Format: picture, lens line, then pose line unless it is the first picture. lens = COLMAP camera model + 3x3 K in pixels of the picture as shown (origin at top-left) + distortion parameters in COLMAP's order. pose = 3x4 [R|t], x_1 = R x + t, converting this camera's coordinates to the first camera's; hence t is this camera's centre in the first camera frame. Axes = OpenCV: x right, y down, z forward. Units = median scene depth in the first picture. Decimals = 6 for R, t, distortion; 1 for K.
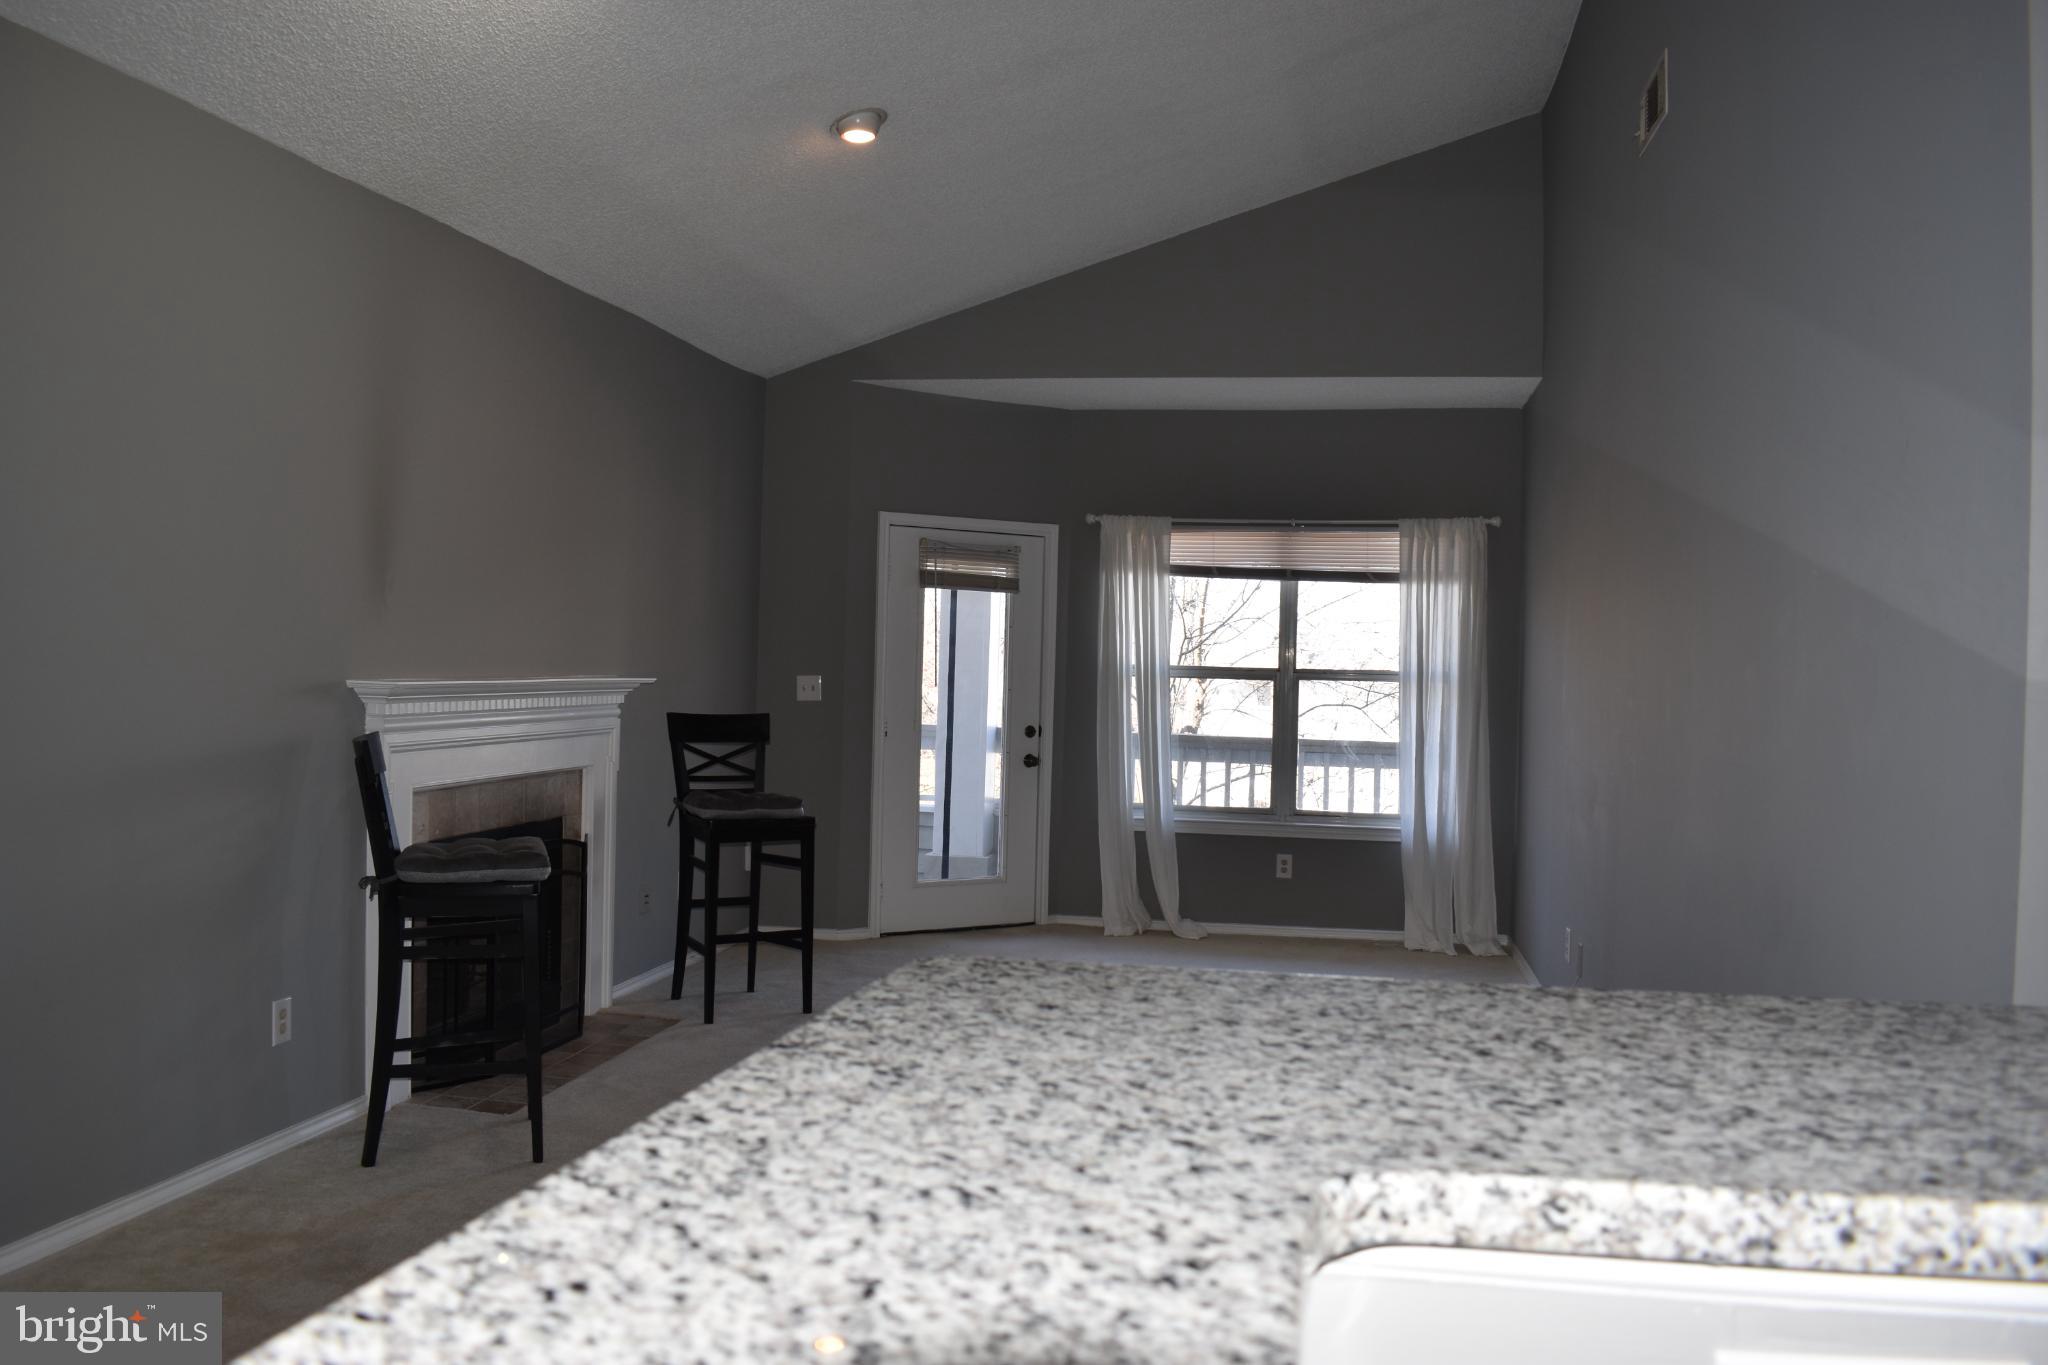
lens RADIAL K [[1591.0, 0, 1035.2], [0, 1591.0, 672.4], [0, 0, 1]] dist [-0.094865, 0.014249]
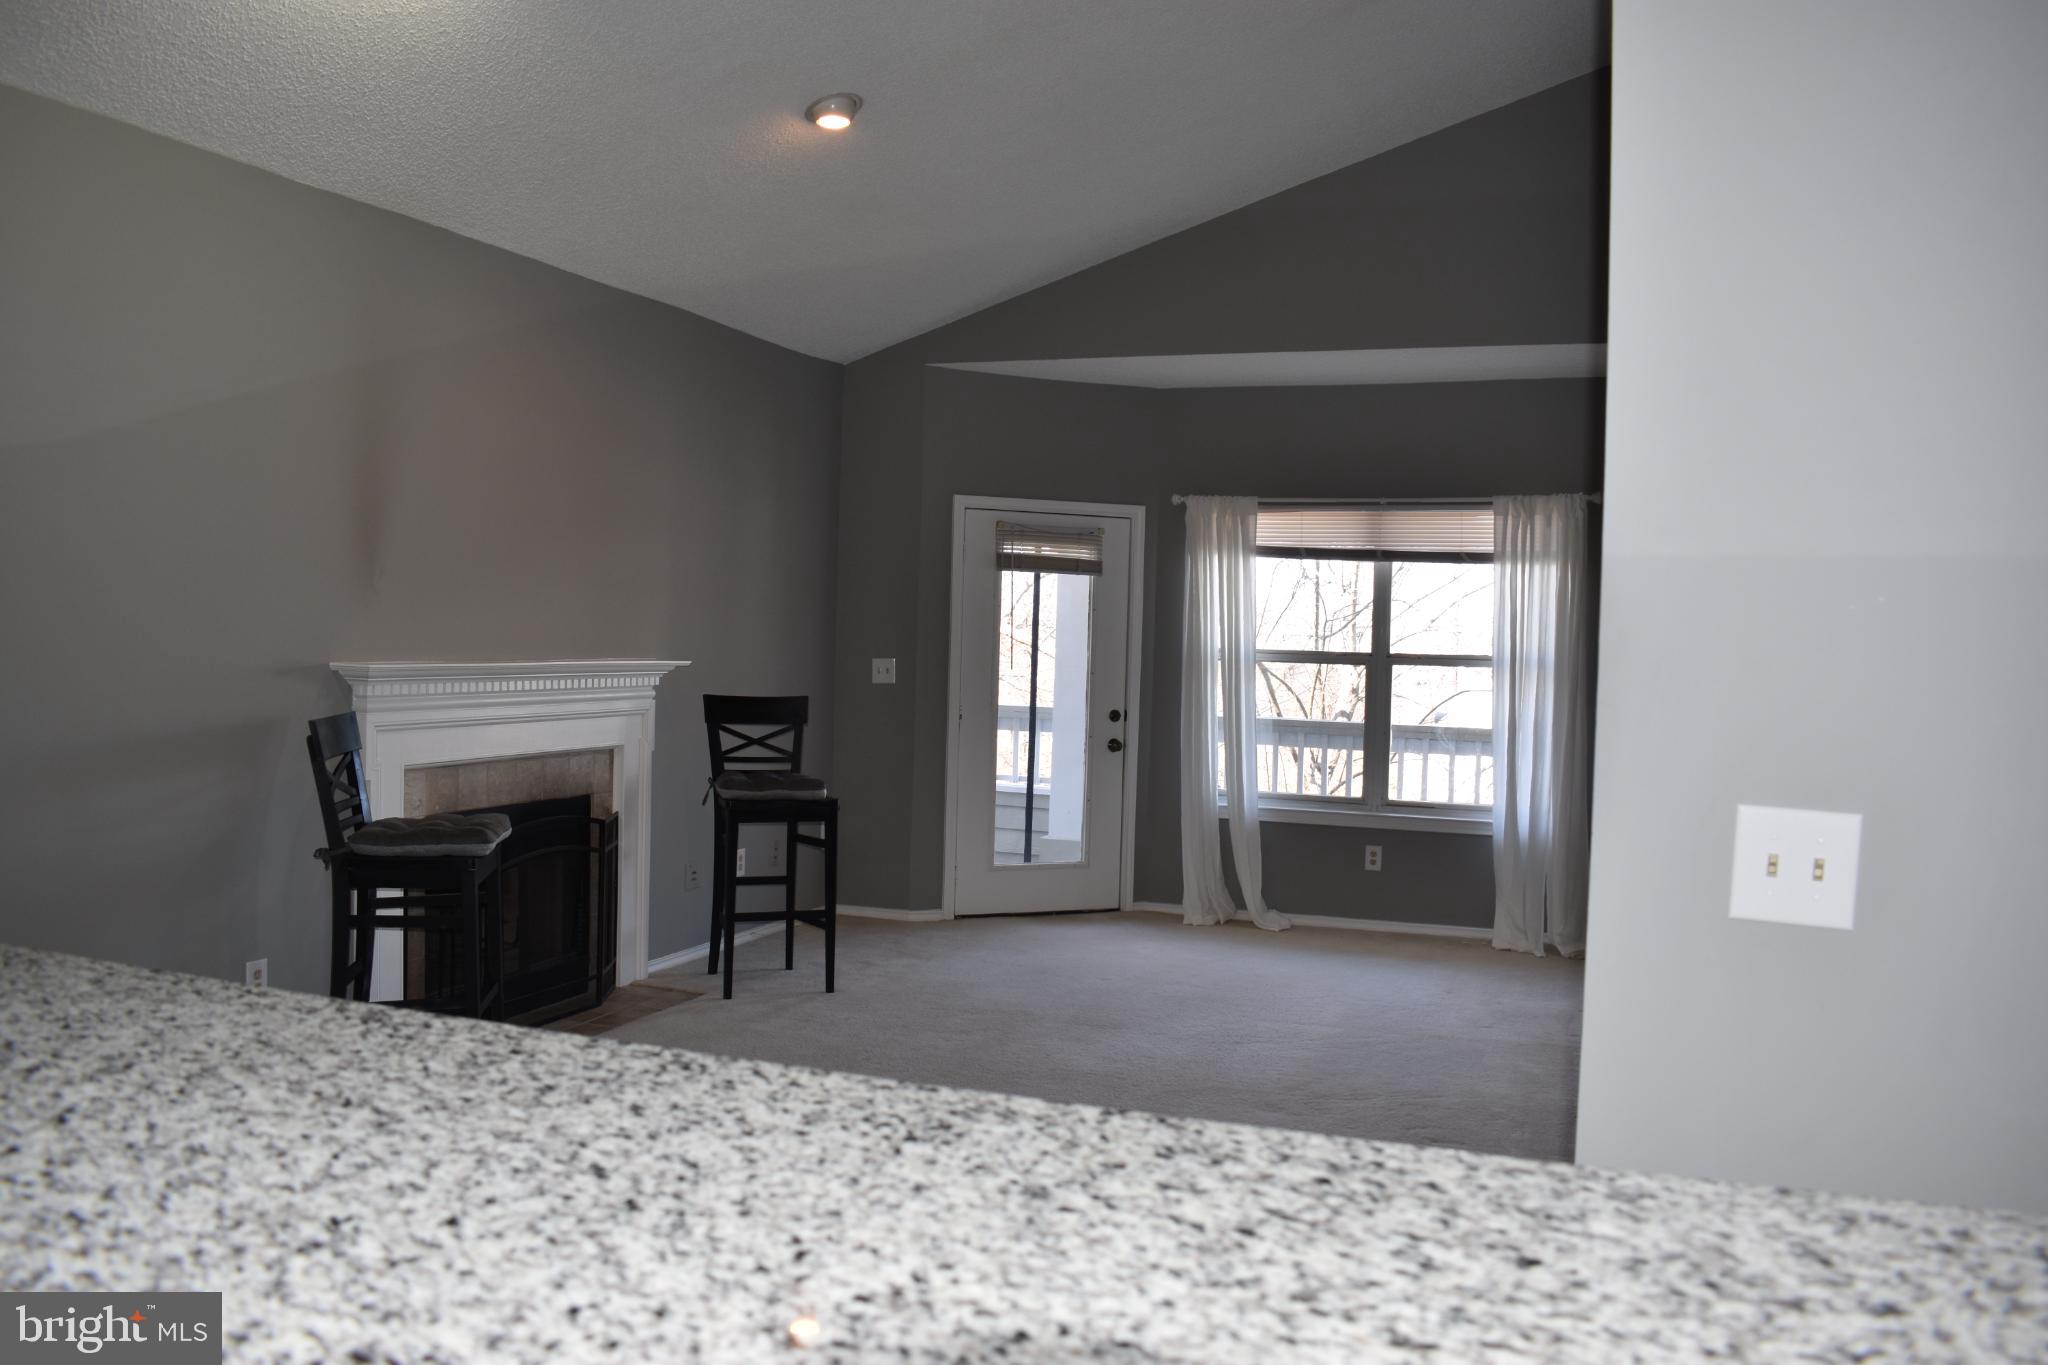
lens RADIAL K [[1591.0, 0, 1035.2], [0, 1591.0, 672.4], [0, 0, 1]] dist [-0.094865, 0.014249]
pose [[0.986244, 0.005377, -0.165210, 0.116140], [-0.003391, 0.999919, 0.012301, -0.001807], [0.165262, -0.011572, 0.986182, 0.018595]]
